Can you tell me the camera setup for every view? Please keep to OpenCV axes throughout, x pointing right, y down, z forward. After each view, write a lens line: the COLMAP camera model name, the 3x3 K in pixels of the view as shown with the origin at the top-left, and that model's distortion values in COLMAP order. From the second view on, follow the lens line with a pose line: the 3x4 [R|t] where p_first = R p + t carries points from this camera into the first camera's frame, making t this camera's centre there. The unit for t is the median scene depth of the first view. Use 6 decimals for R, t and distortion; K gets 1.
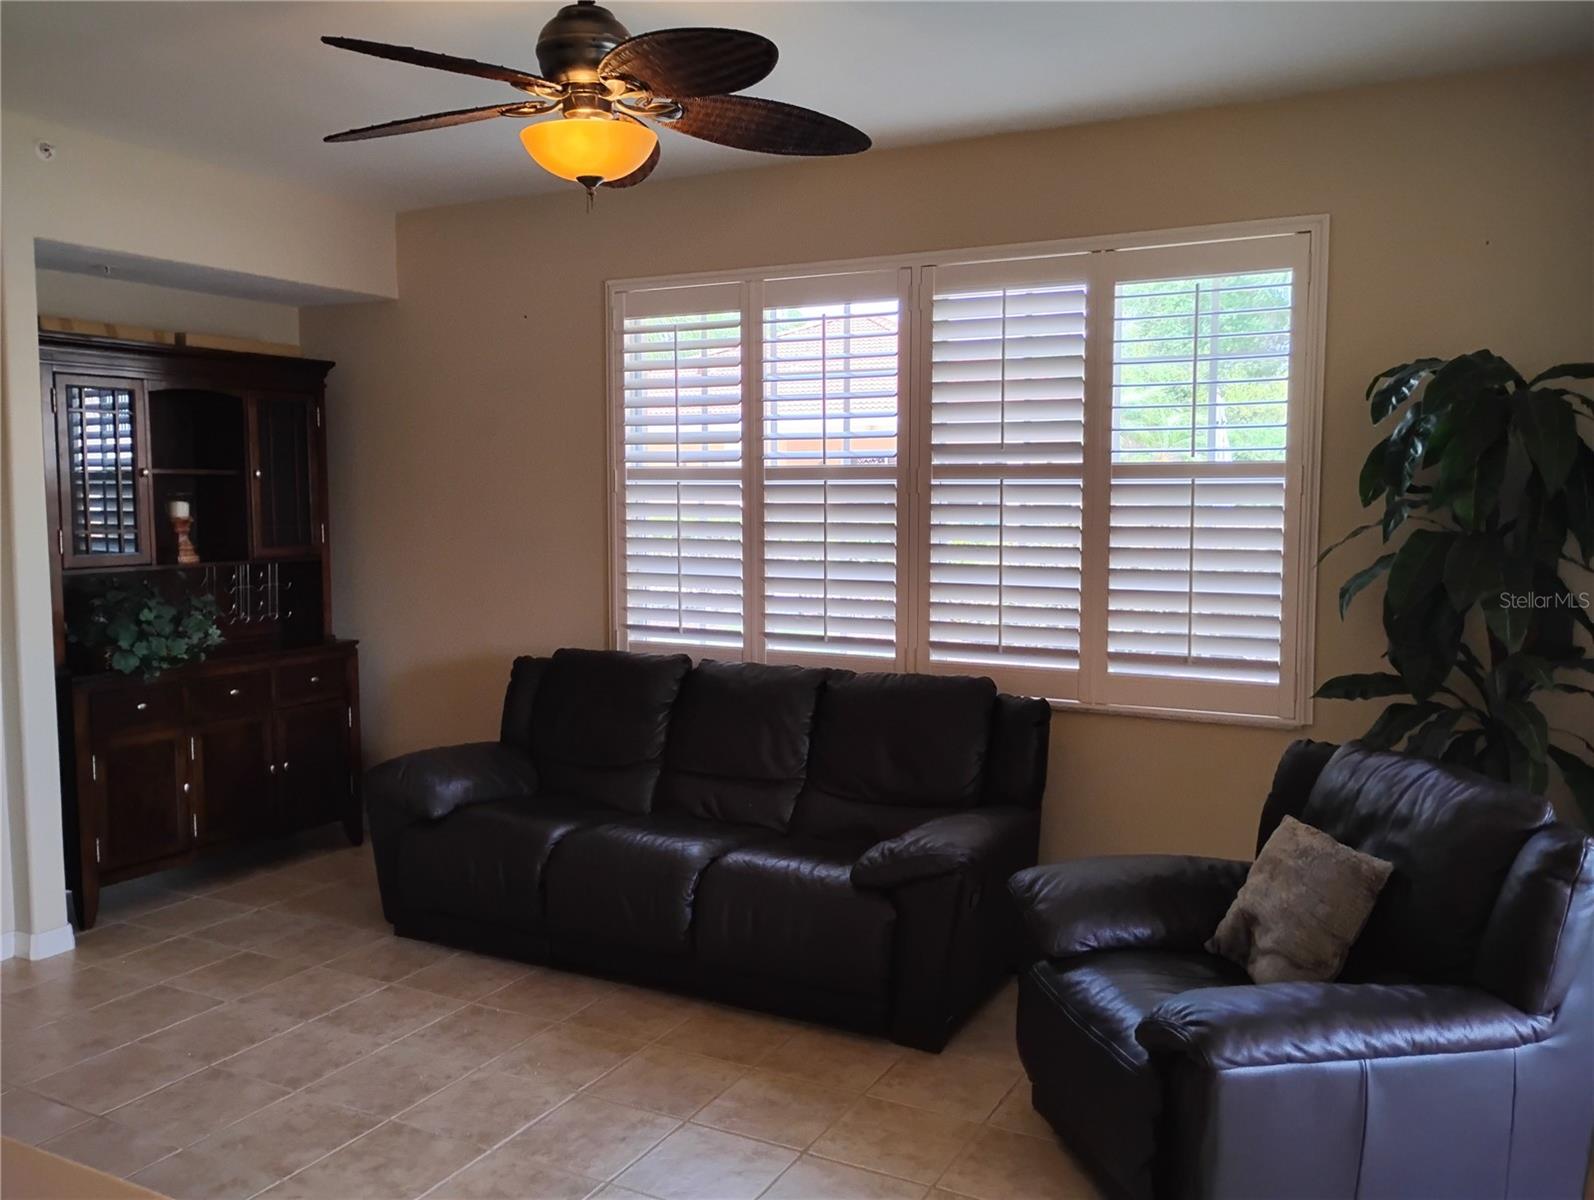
lens RADIAL K [[1325.5, 0, 801.5], [0, 1325.5, 589.9], [0, 0, 1]] dist [0.064782, -0.073396]
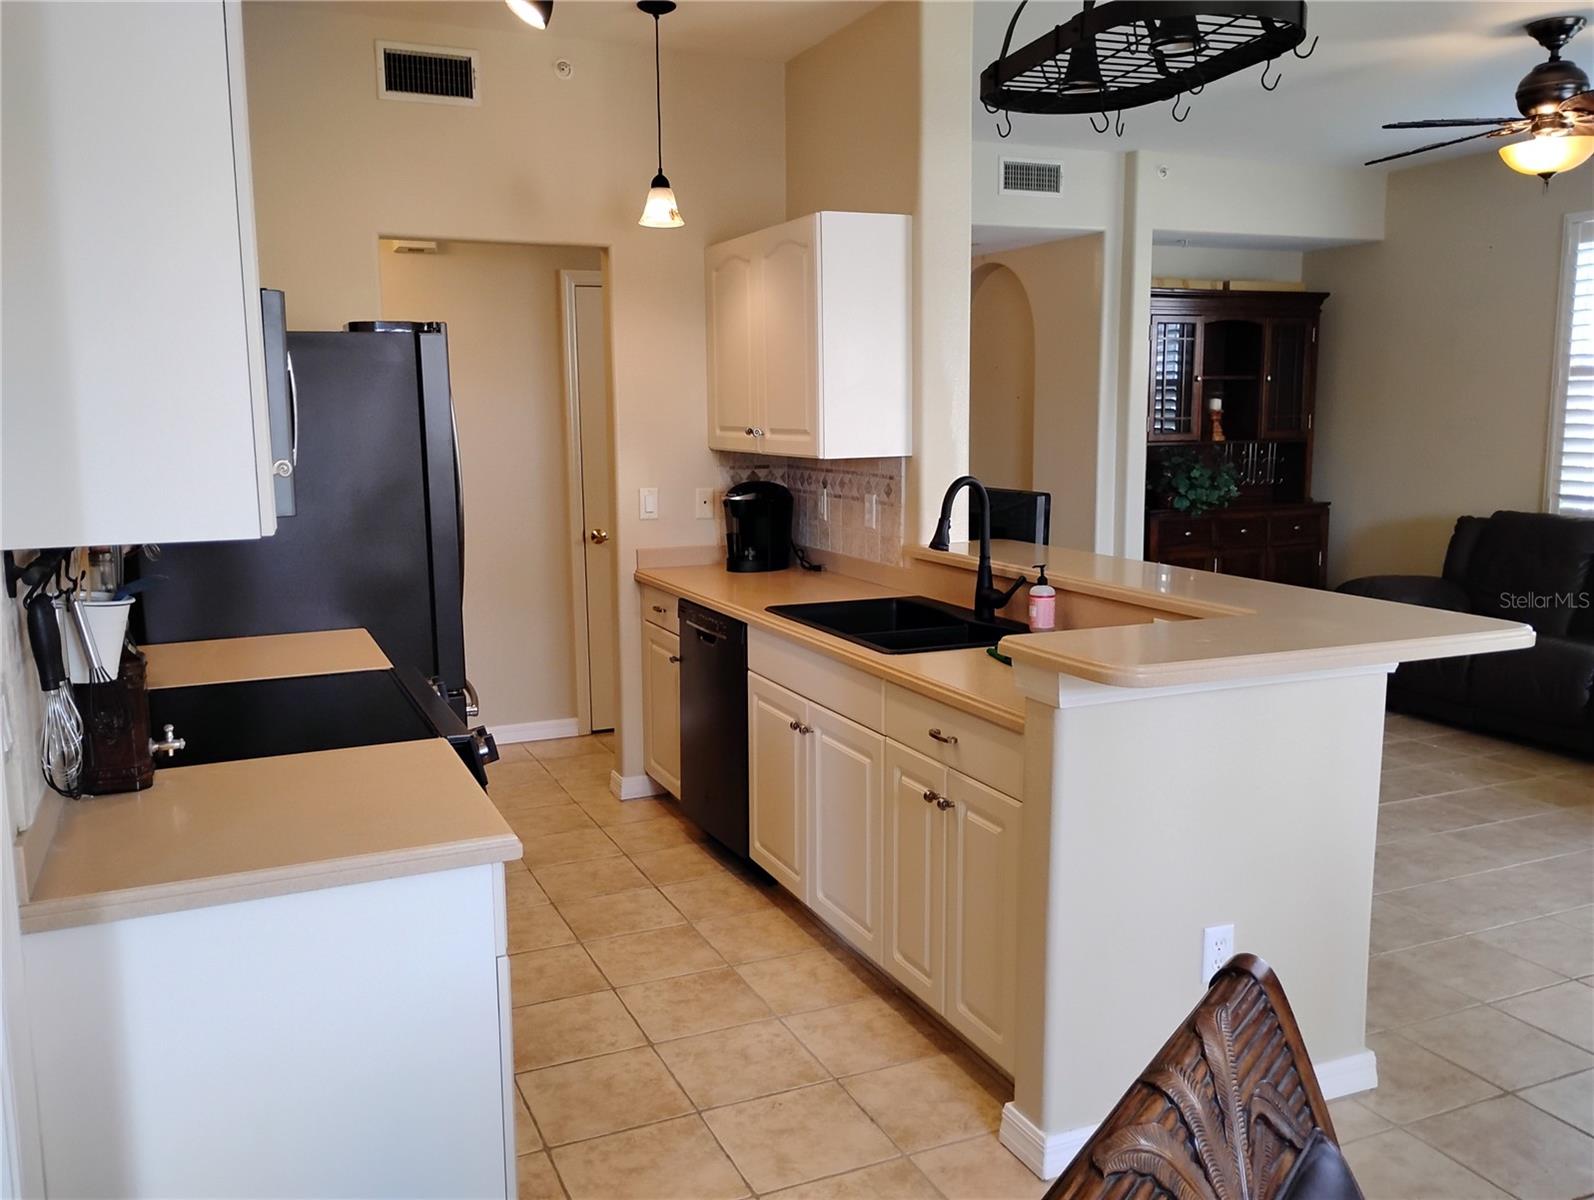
lens RADIAL K [[1325.5, 0, 801.5], [0, 1325.5, 589.9], [0, 0, 1]] dist [0.064782, -0.073396]
pose [[0.788708, 0.080224, -0.609511, 0.085610], [-0.041312, 0.996124, 0.077653, 0.049516], [0.613378, -0.036065, 0.788966, -0.448127]]
